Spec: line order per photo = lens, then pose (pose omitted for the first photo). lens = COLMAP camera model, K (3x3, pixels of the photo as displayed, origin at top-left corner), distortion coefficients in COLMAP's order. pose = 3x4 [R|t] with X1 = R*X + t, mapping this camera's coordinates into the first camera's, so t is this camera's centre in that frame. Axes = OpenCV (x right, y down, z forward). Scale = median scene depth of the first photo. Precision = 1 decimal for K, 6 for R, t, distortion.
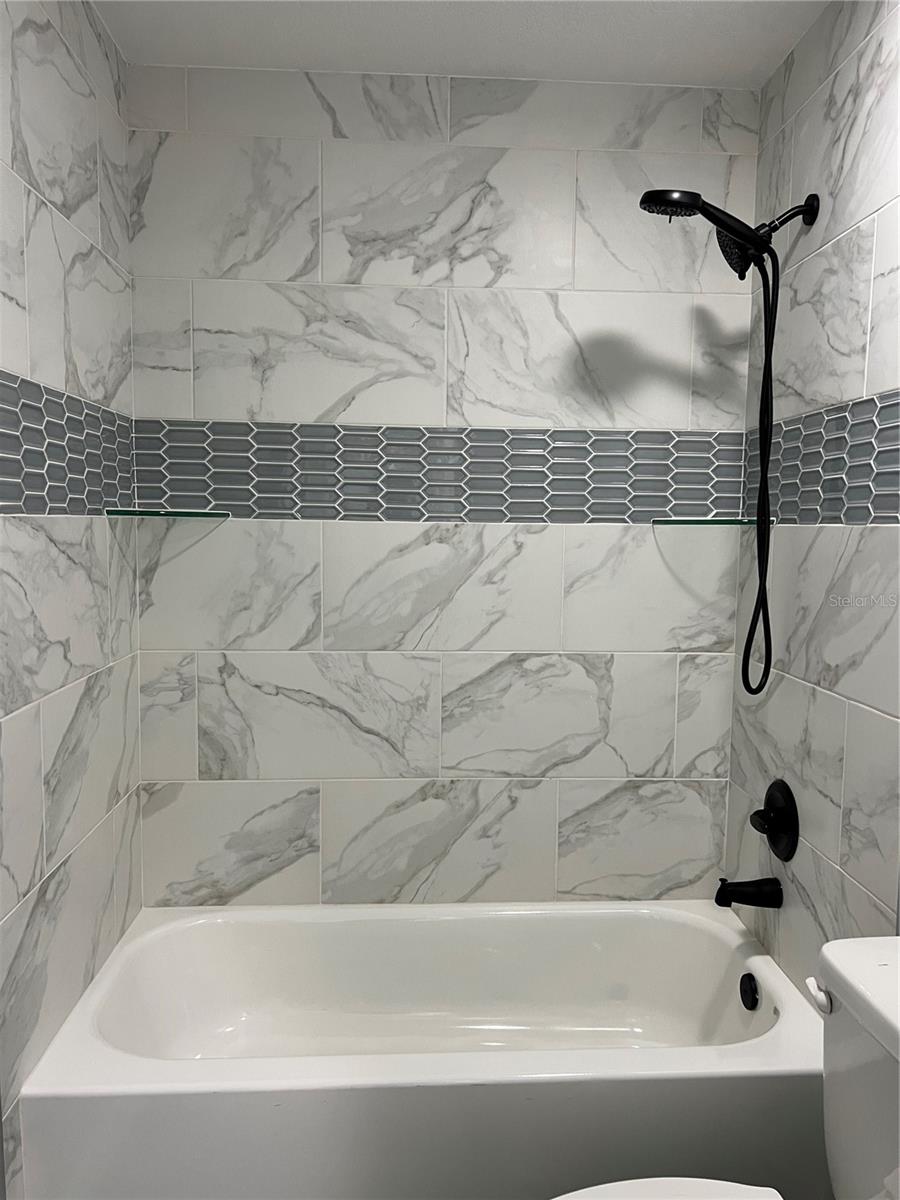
lens RADIAL K [[899.4, 0, 450.0], [0, 899.4, 600.0], [0, 0, 1]] dist [0.076383, -0.105107]
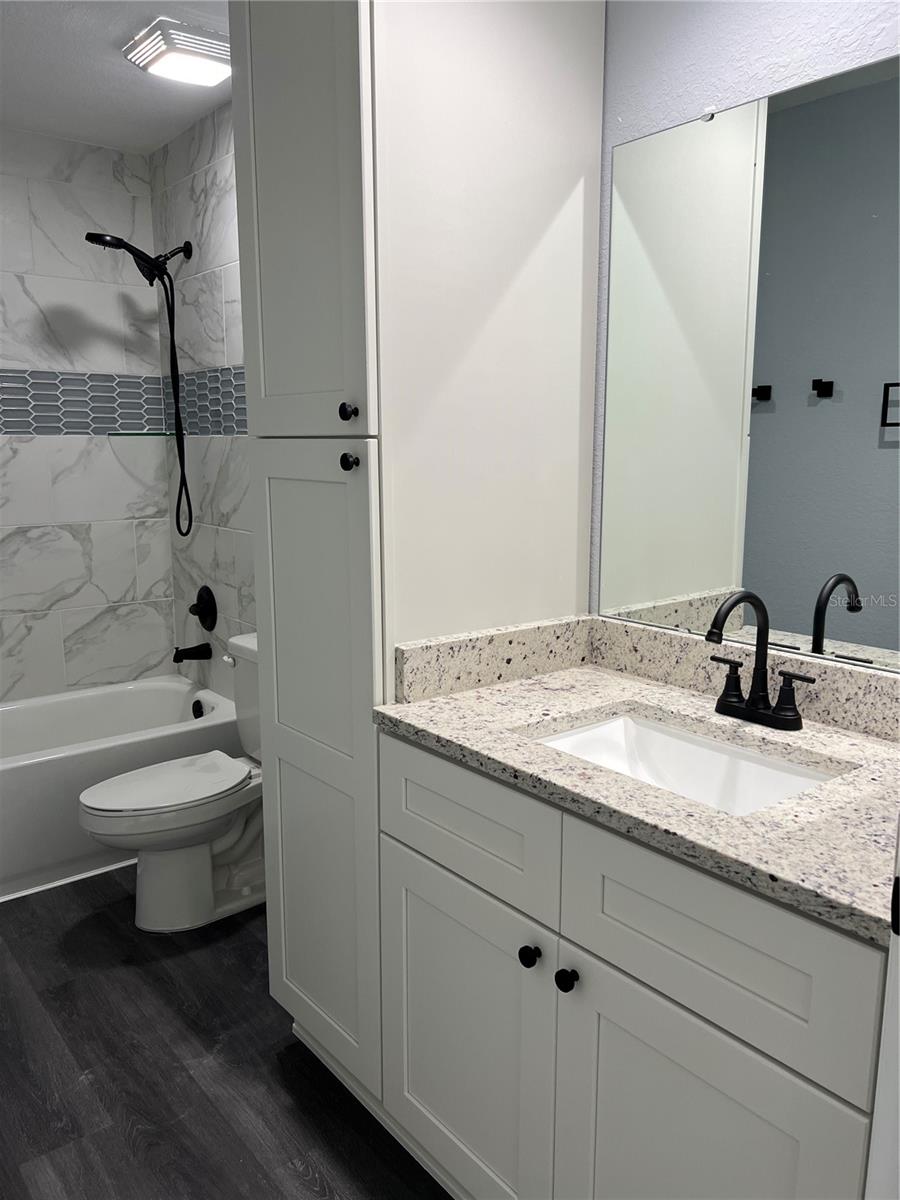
lens RADIAL K [[899.4, 0, 450.0], [0, 899.4, 600.0], [0, 0, 1]] dist [0.076383, -0.105107]
pose [[0.809870, -0.117953, 0.574628, -0.226588], [0.062728, 0.991372, 0.115091, 0.051637], [-0.583246, -0.057163, 0.810282, -0.607751]]
